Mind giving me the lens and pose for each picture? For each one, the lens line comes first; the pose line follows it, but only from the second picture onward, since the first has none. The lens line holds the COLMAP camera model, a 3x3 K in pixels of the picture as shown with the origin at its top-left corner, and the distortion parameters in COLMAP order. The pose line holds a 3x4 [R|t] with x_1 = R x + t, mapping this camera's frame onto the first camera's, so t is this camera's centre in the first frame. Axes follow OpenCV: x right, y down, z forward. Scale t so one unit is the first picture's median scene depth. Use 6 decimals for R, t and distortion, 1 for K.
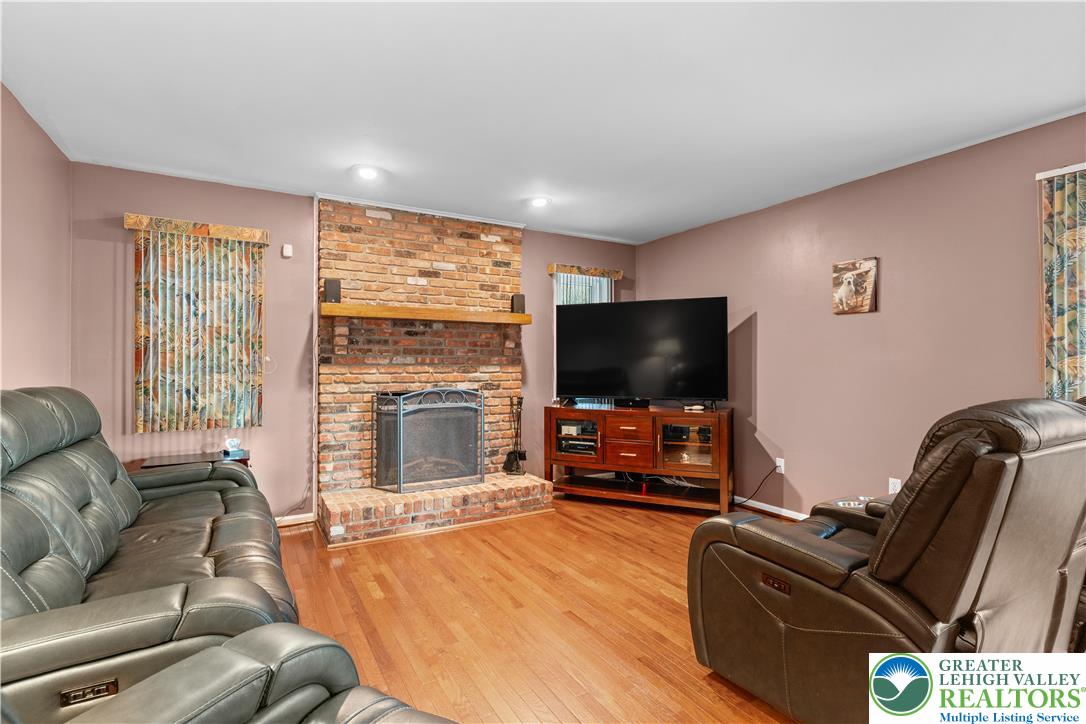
lens RADIAL K [[514.6, 0, 542.6], [0, 514.6, 361.2], [0, 0, 1]] dist [0.001865, 0.001071]
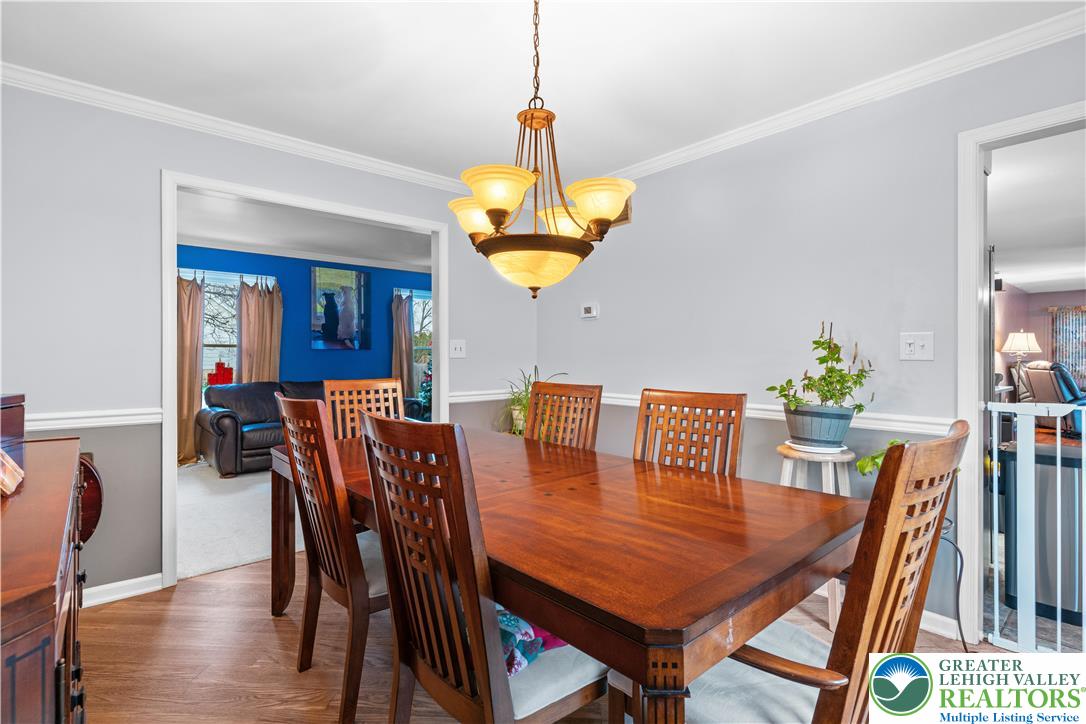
lens RADIAL K [[514.6, 0, 537.5], [0, 514.6, 355.2], [0, 0, 1]] dist [0.001865, 0.001071]
pose [[0.186728, -0.002241, -0.982409, 1.757134], [0.009922, 0.999951, -0.000395, -0.017956], [0.982362, -0.009673, 0.186741, -2.736388]]
